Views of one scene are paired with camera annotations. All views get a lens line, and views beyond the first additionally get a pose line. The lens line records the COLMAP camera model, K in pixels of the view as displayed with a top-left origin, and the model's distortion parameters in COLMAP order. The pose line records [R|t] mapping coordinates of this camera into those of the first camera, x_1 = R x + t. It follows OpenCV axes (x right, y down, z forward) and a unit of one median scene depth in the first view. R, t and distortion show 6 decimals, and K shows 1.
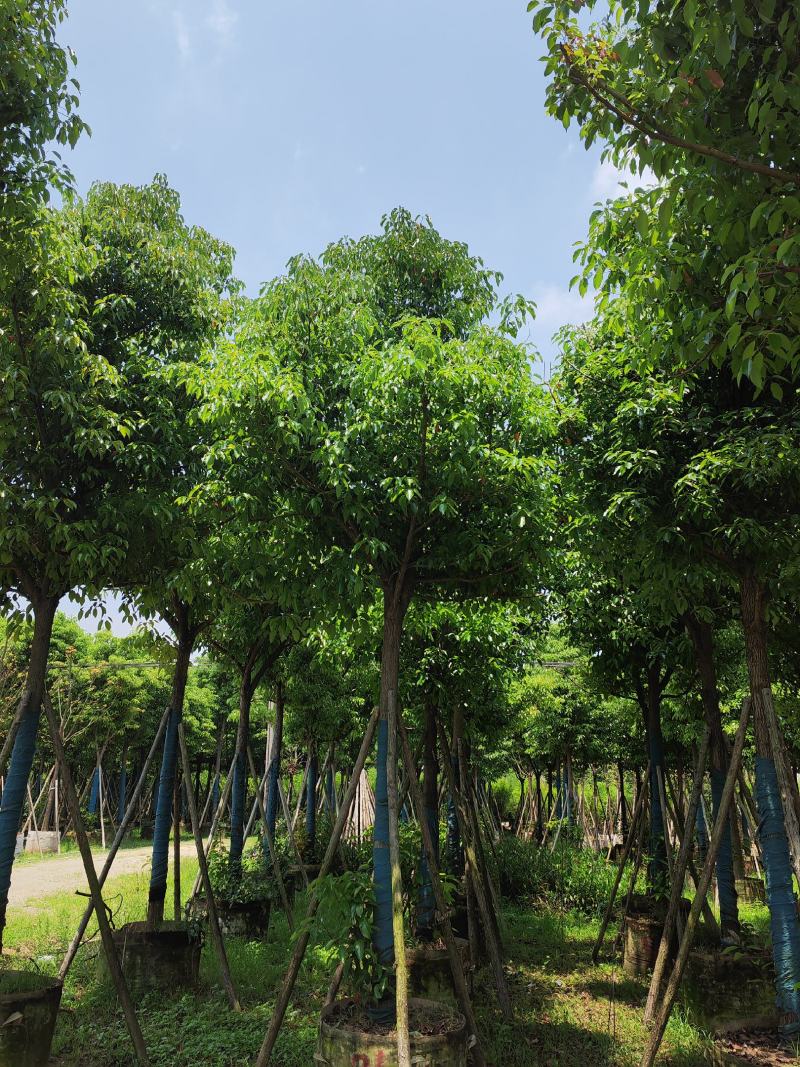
lens RADIAL K [[825.3, 0, 400.0], [0, 825.3, 533.5], [0, 0, 1]] dist [0.059411, -0.058815]
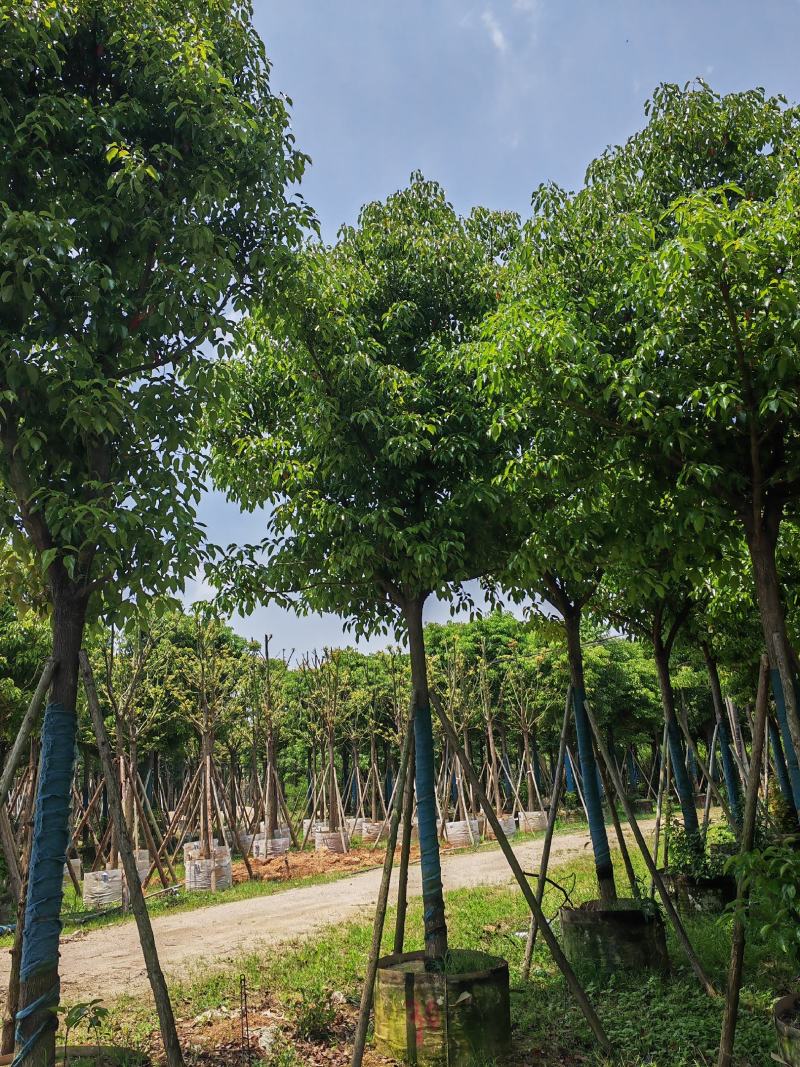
lens RADIAL K [[825.3, 0, 400.0], [0, 825.3, 533.5], [0, 0, 1]] dist [0.059411, -0.058815]
pose [[0.846702, -0.228226, -0.480634, 0.084058], [0.242013, 0.969673, -0.034104, 0.024022], [0.473841, -0.087444, 0.876258, 0.073159]]
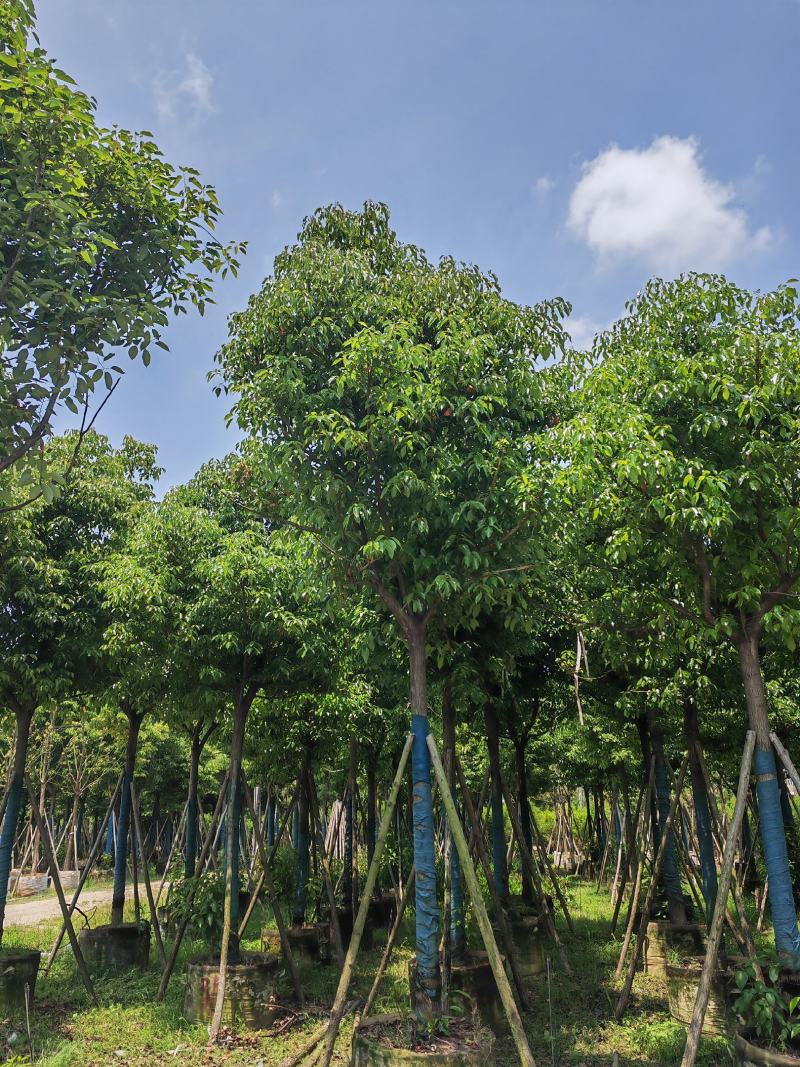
lens RADIAL K [[825.3, 0, 400.0], [0, 825.3, 533.5], [0, 0, 1]] dist [0.059411, -0.058815]
pose [[0.997998, -0.056403, -0.028600, 0.331674], [0.055438, 0.997900, -0.033491, -0.156699], [0.030429, 0.031839, 0.999030, -0.542282]]
